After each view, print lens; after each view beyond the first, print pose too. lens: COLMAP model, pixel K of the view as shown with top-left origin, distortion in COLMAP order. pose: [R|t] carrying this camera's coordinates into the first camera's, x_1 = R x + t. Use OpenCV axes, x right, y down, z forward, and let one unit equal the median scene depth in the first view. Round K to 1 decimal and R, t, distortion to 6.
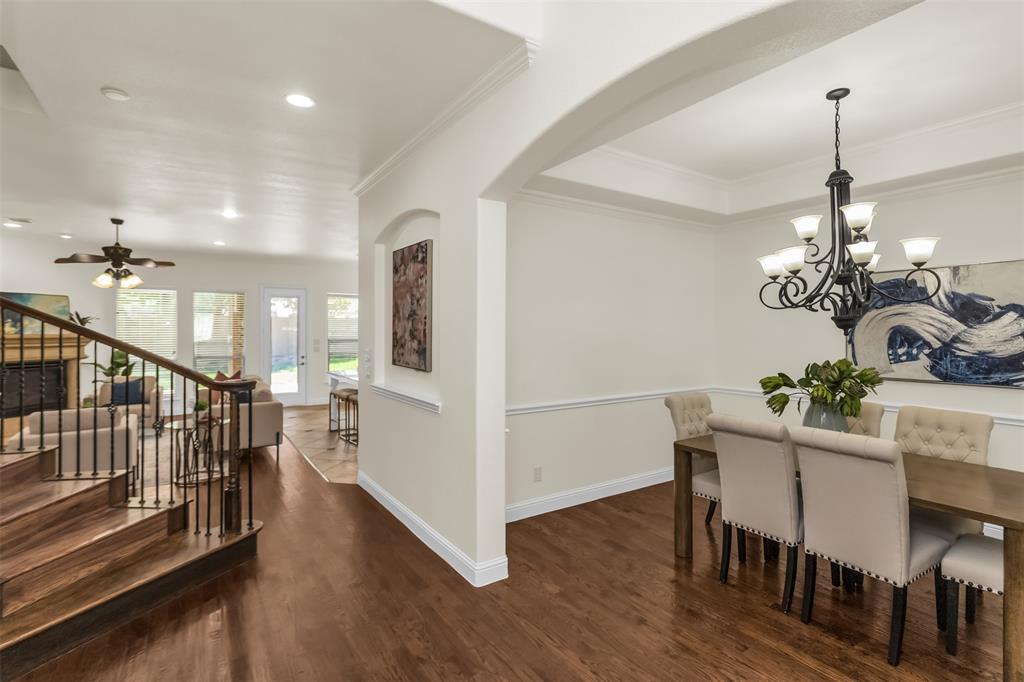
lens RADIAL K [[489.0, 0, 510.9], [0, 489.0, 330.5], [0, 0, 1]] dist [-0.000977, 0.001580]
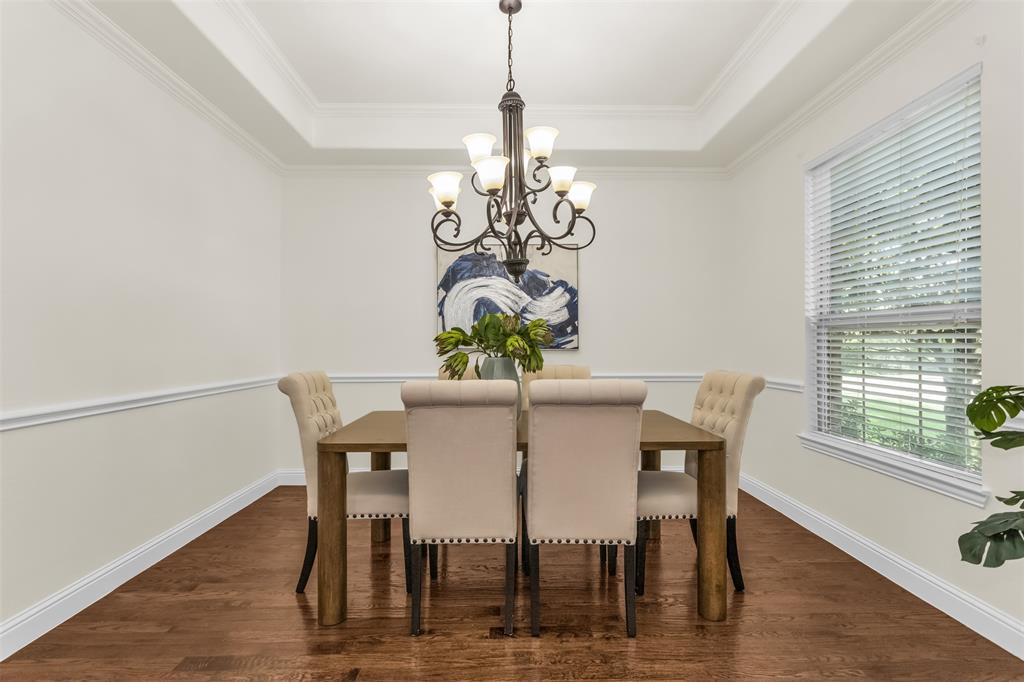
lens RADIAL K [[489.0, 0, 507.1], [0, 489.0, 340.9], [0, 0, 1]] dist [-0.000977, 0.001580]
pose [[0.539242, 0.005915, 0.842130, -0.051692], [-0.000317, 0.999977, -0.006820, 0.096601], [-0.842151, 0.003411, 0.539231, 0.434078]]
